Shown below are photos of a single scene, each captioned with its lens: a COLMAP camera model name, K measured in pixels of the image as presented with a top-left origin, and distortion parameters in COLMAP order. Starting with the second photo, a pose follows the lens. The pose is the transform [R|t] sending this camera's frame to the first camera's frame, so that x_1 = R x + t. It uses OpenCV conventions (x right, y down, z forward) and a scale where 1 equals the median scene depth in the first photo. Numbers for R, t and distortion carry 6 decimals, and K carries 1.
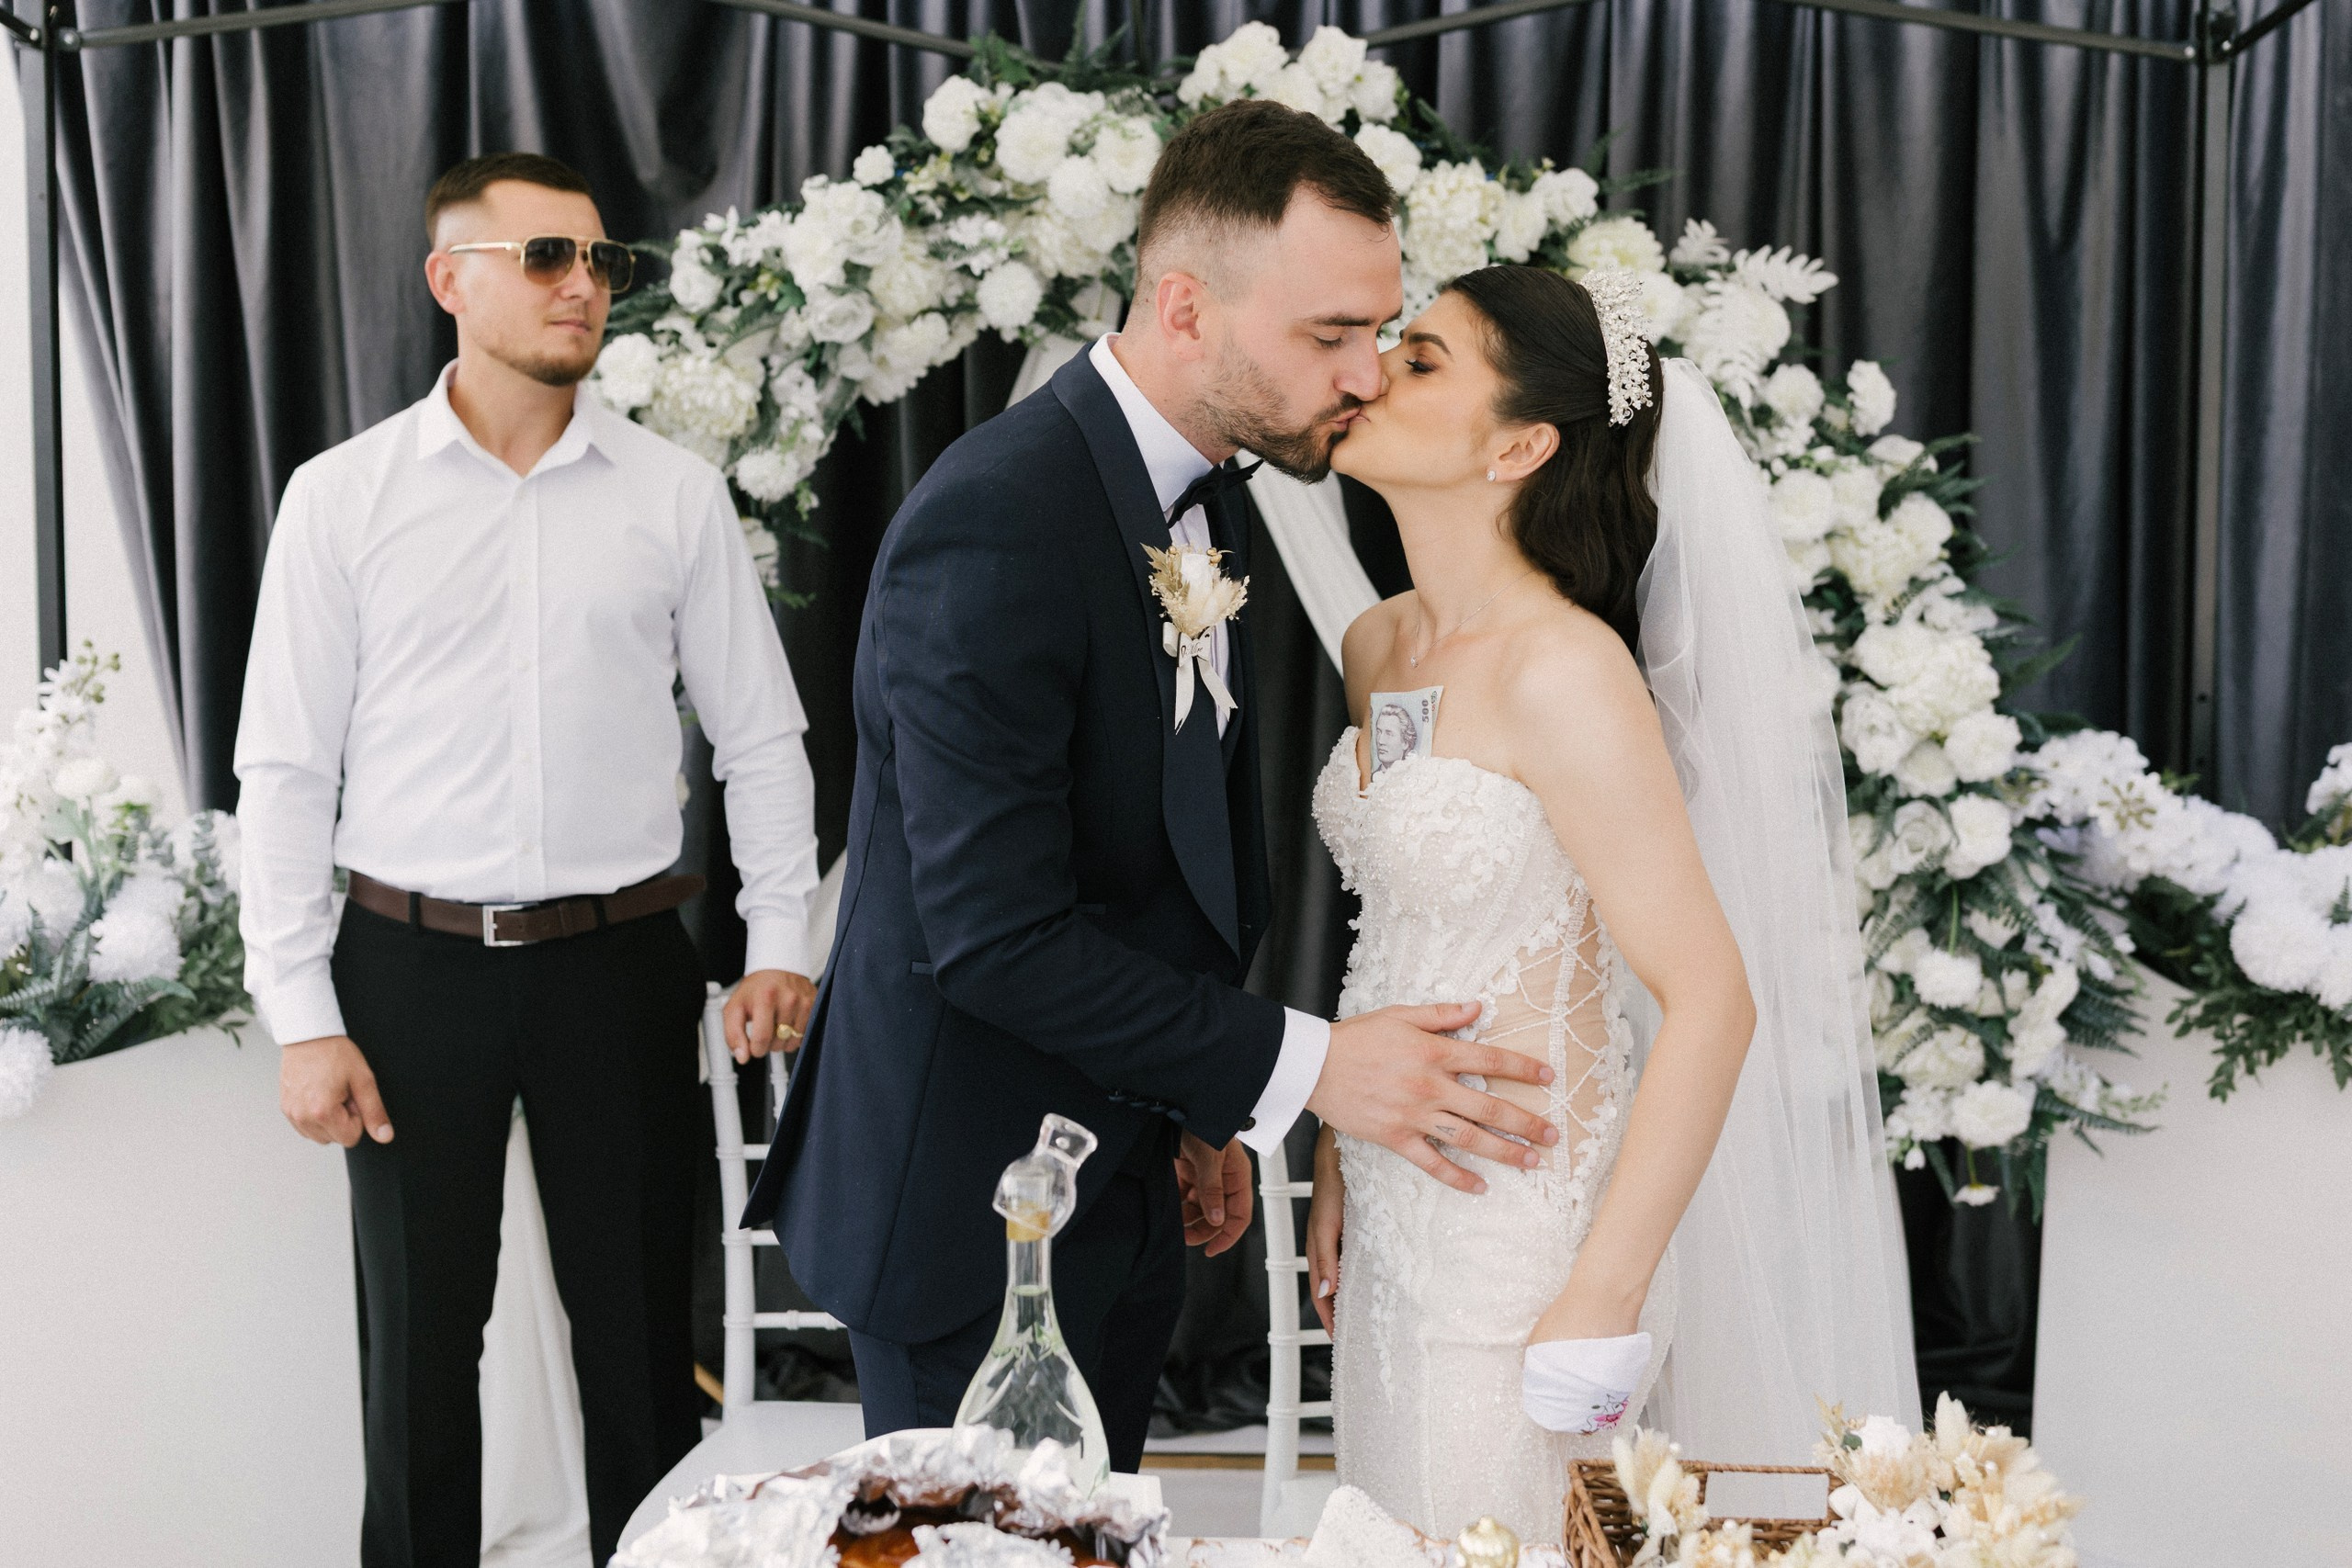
lens RADIAL K [[2340.5, 0, 1110.0], [0, 2340.5, 731.1], [0, 0, 1]] dist [0.014322, 0.000000]
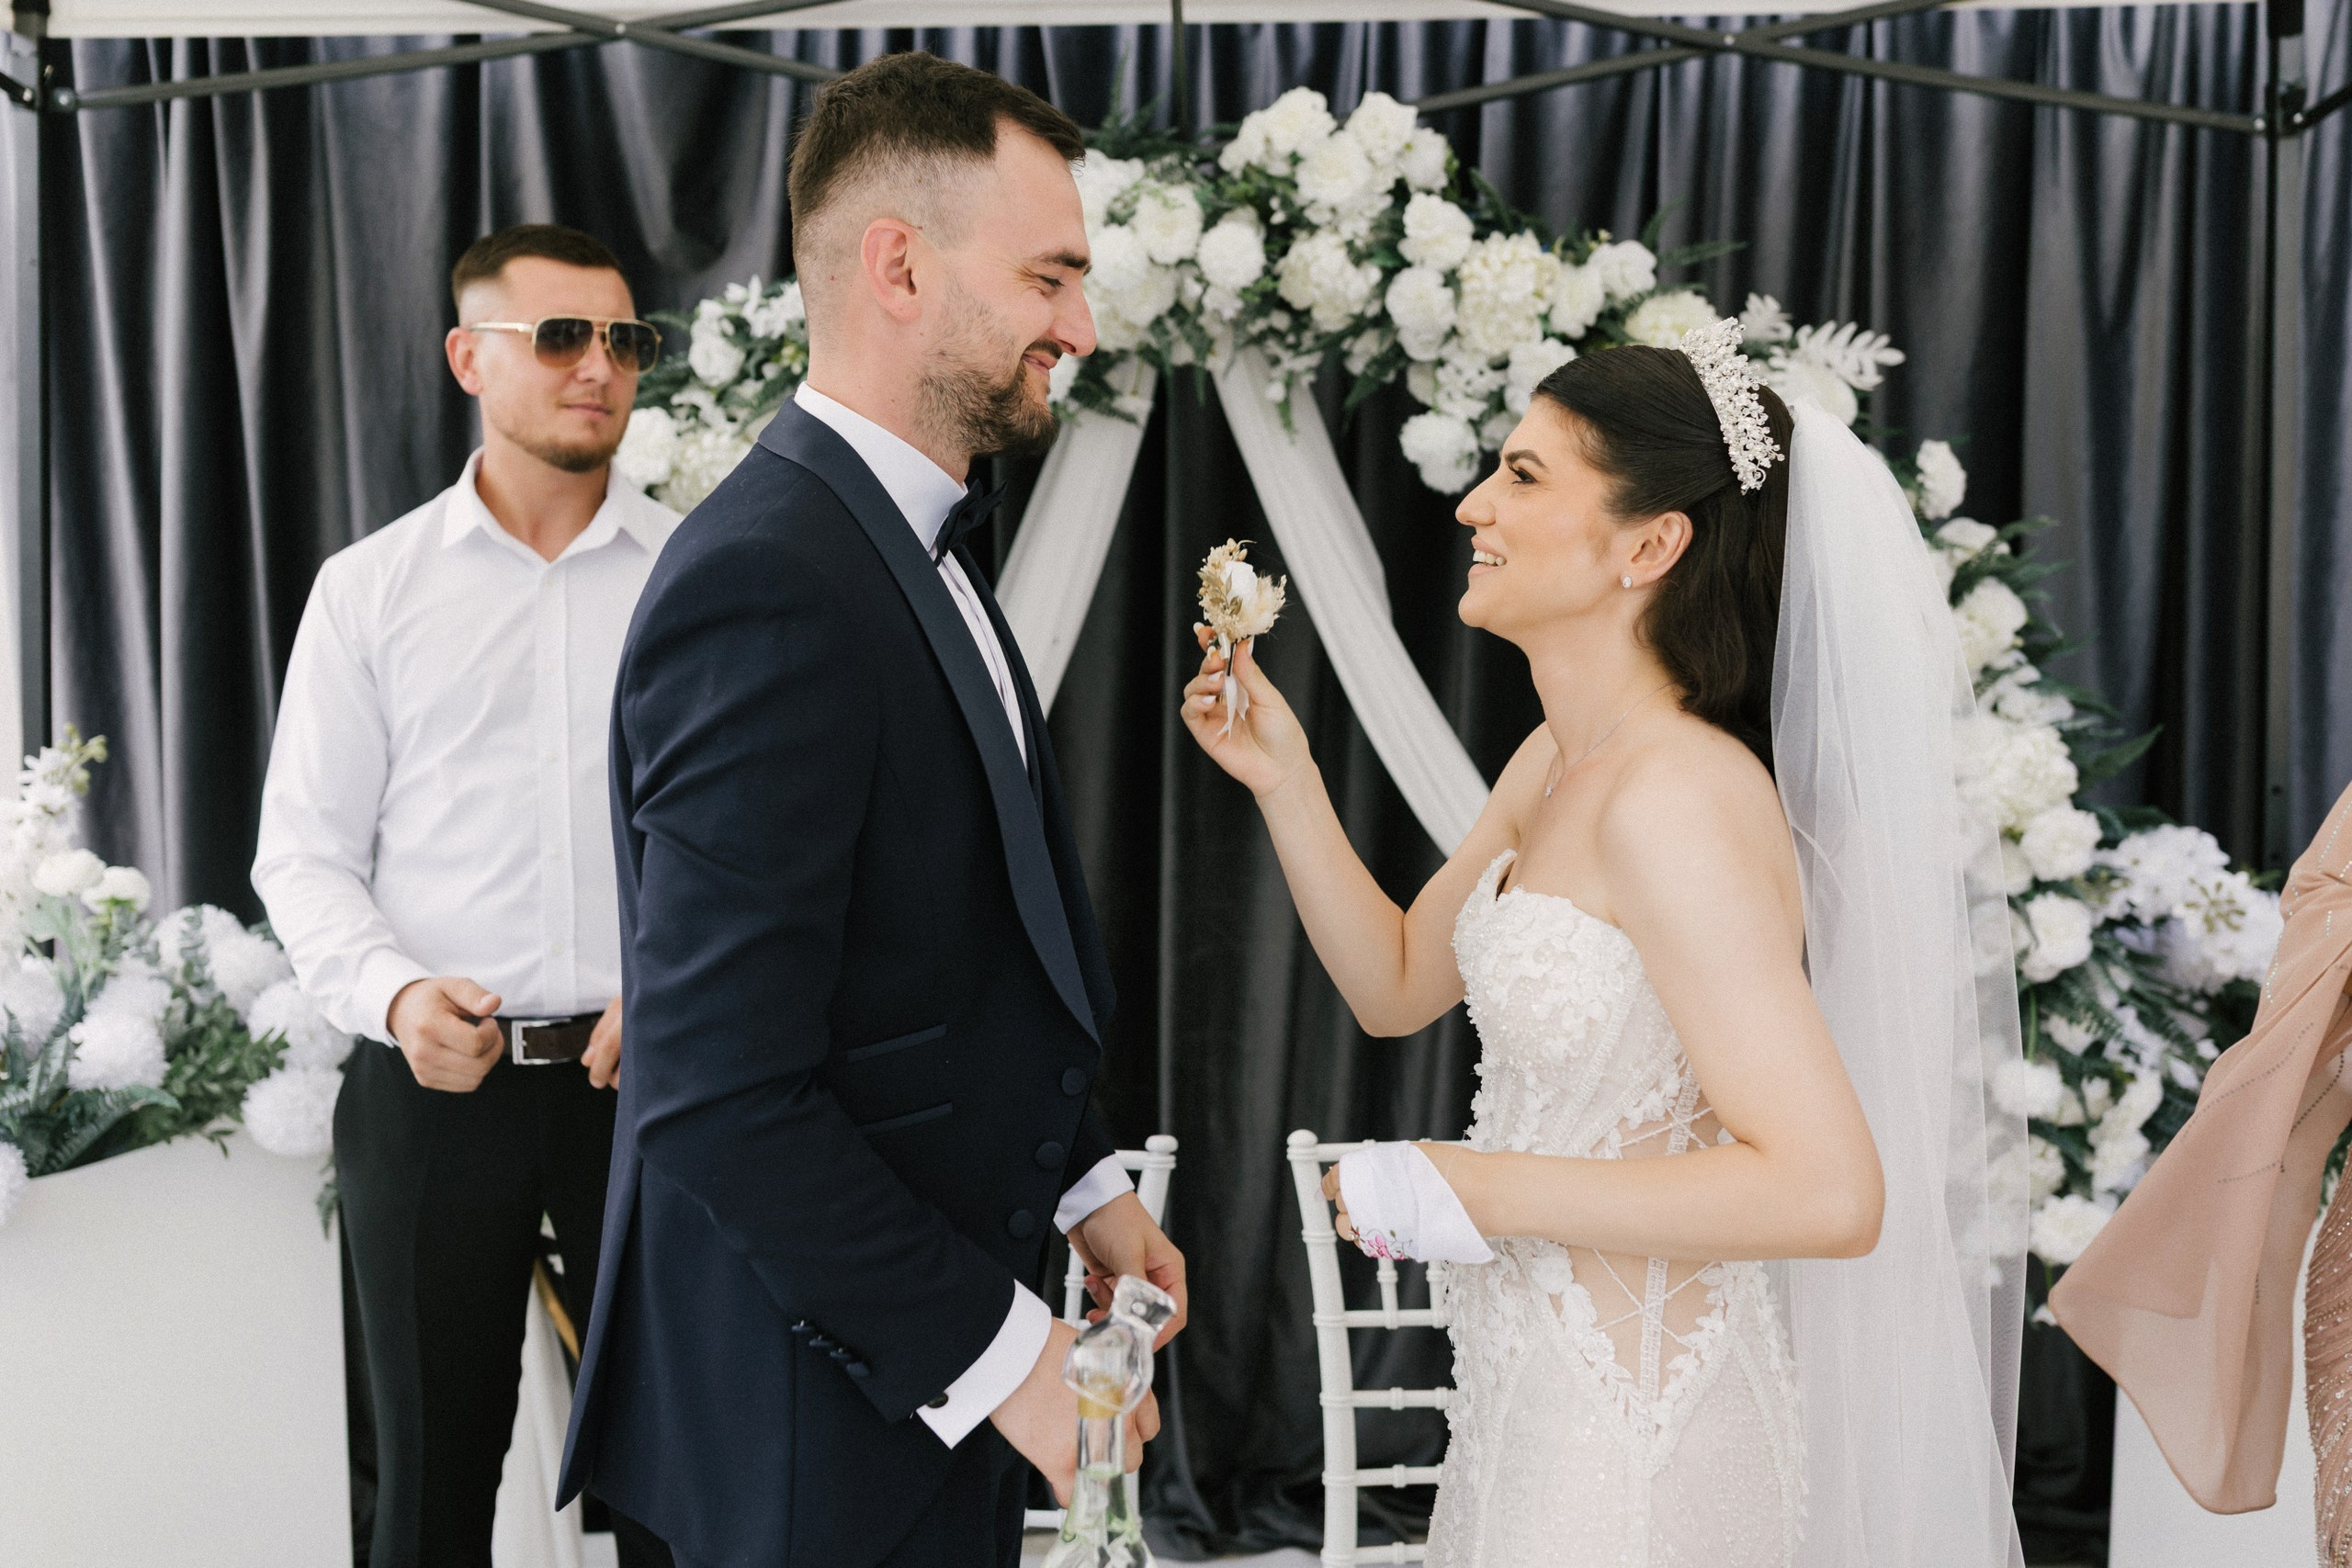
lens RADIAL K [[2340.5, 0, 1125.8], [0, 2340.5, 725.5], [0, 0, 1]] dist [0.014322, 0.000000]
pose [[0.999949, 0.002745, 0.009710, -0.018299], [-0.002455, 0.999555, -0.029715, -0.012018], [-0.009787, 0.029690, 0.999511, 0.046028]]
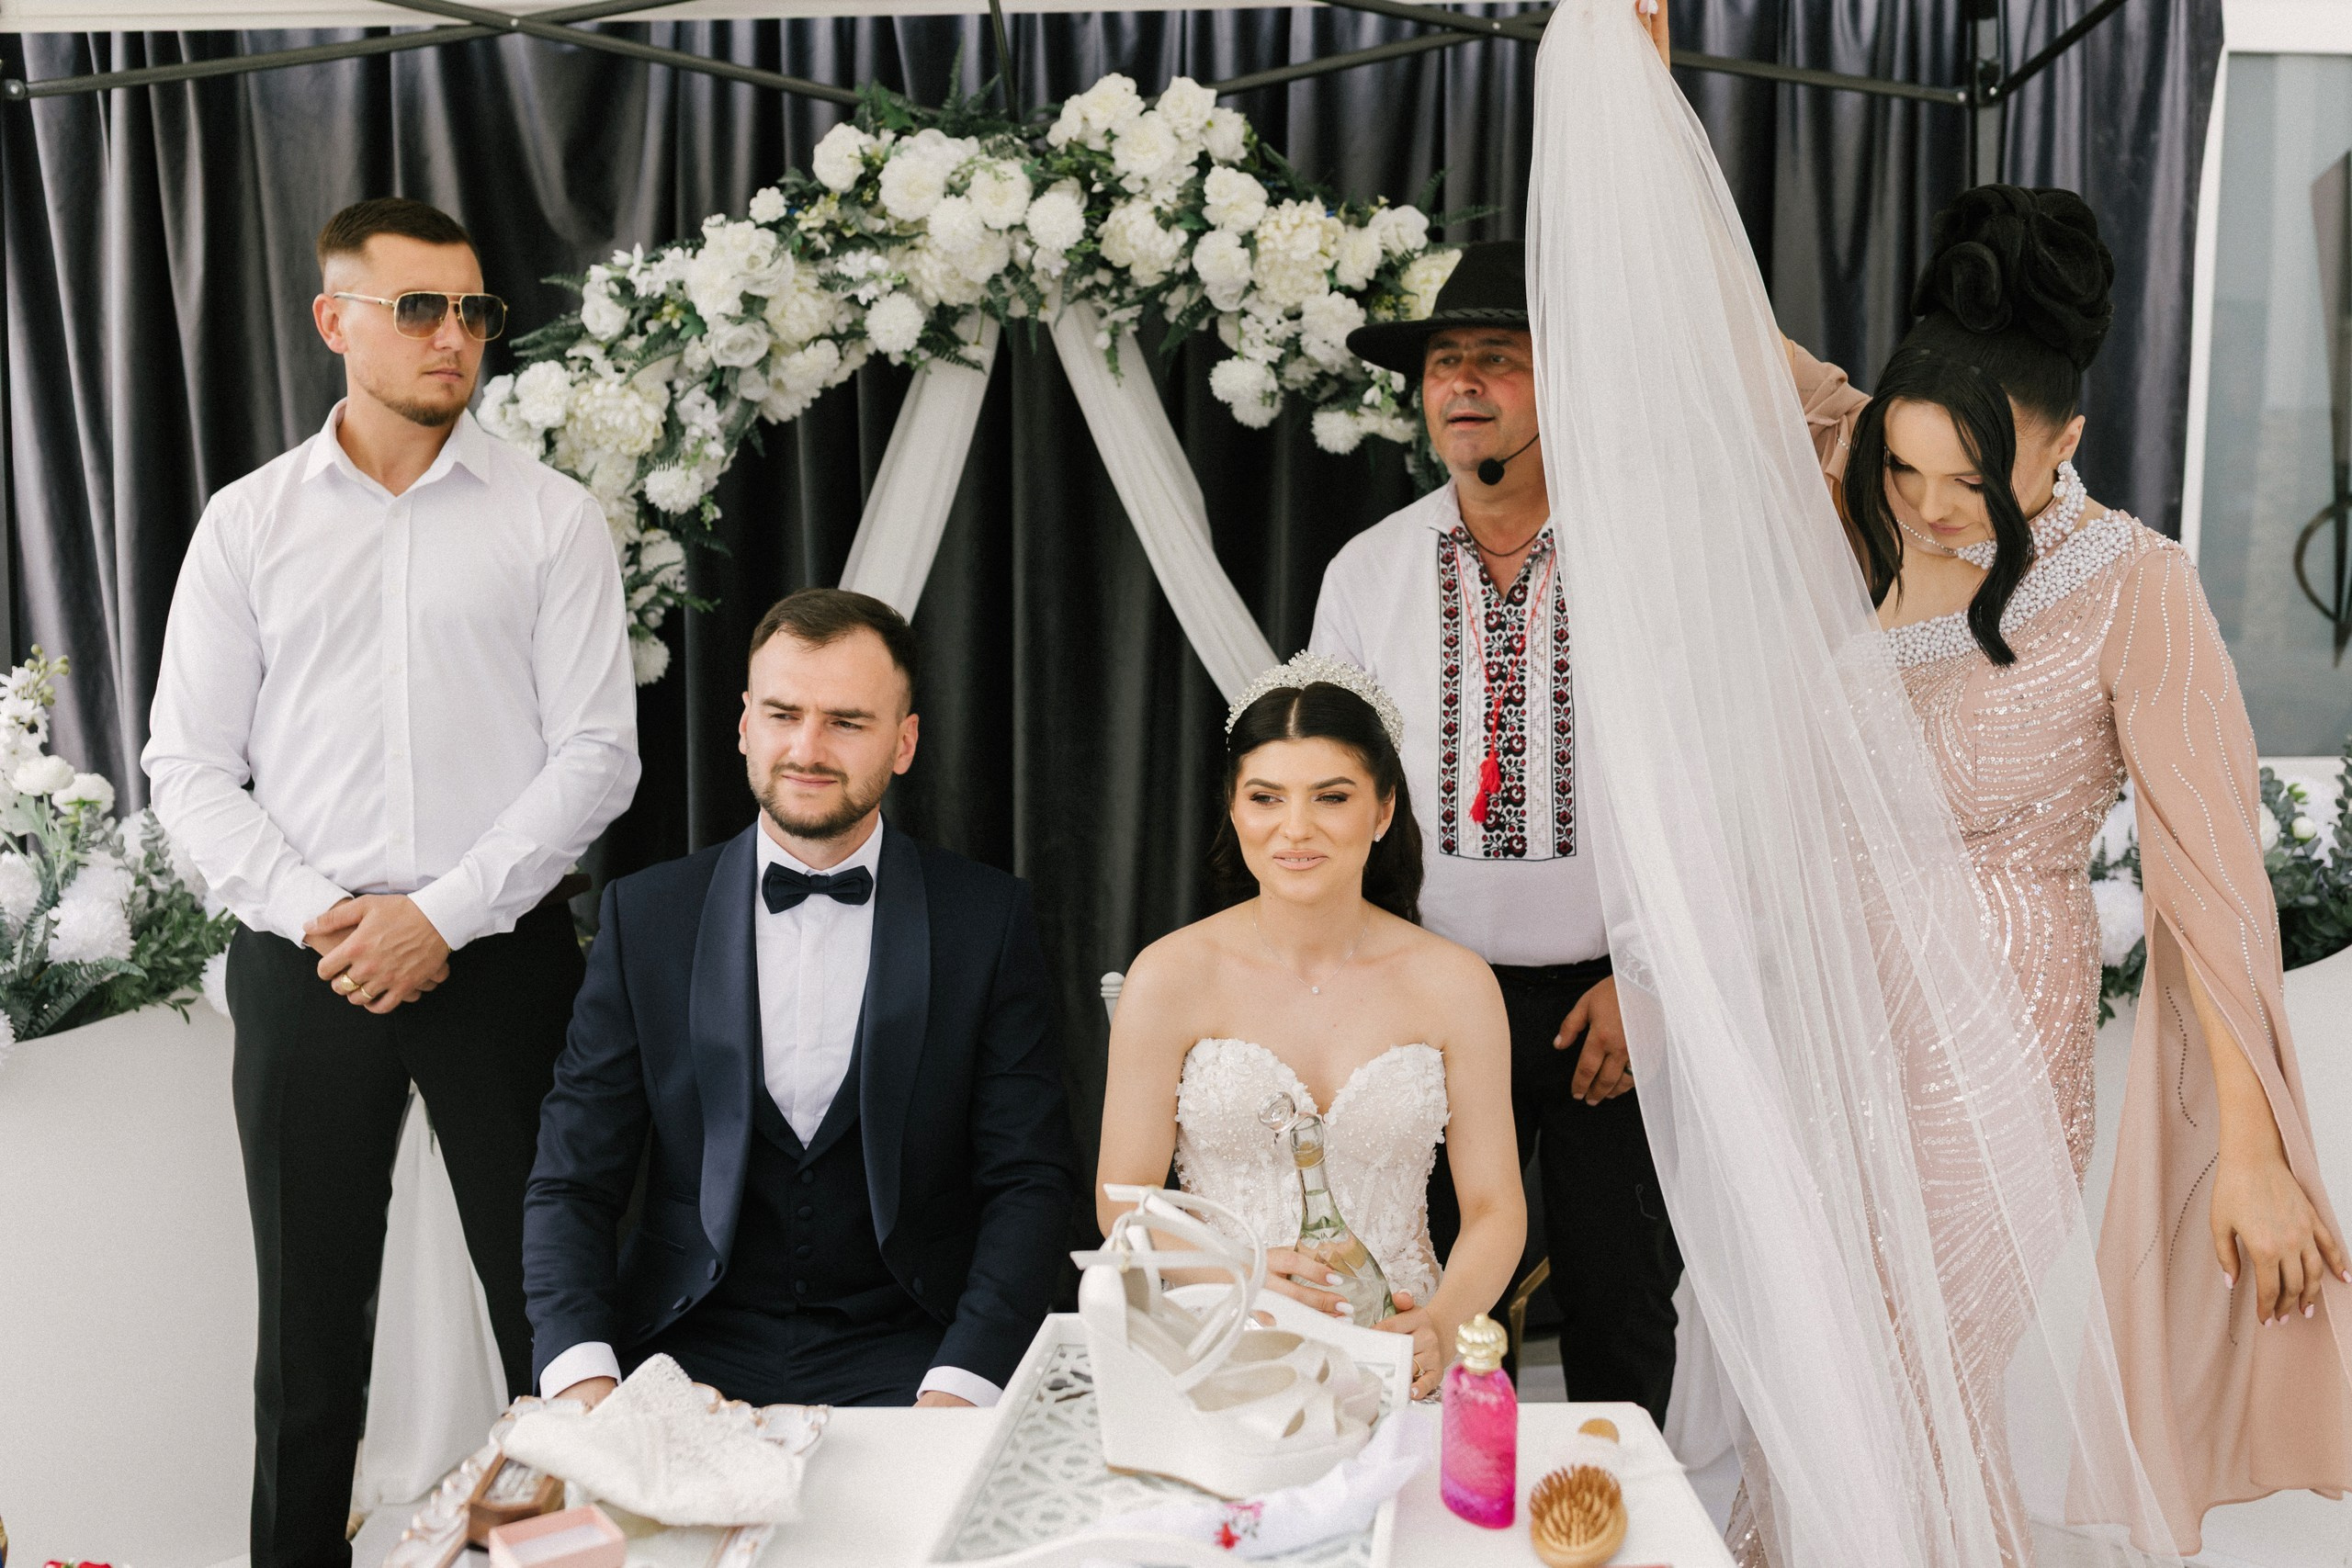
lens RADIAL K [[2340.5, 0, 1123.5], [0, 2340.5, 743.2], [0, 0, 1]] dist [0.014322, 0.000000]
pose [[0.999235, -0.013062, 0.036868, 0.020983], [0.013227, 0.999904, -0.004232, 0.016050], [-0.036809, 0.004716, 0.999311, -0.095310]]
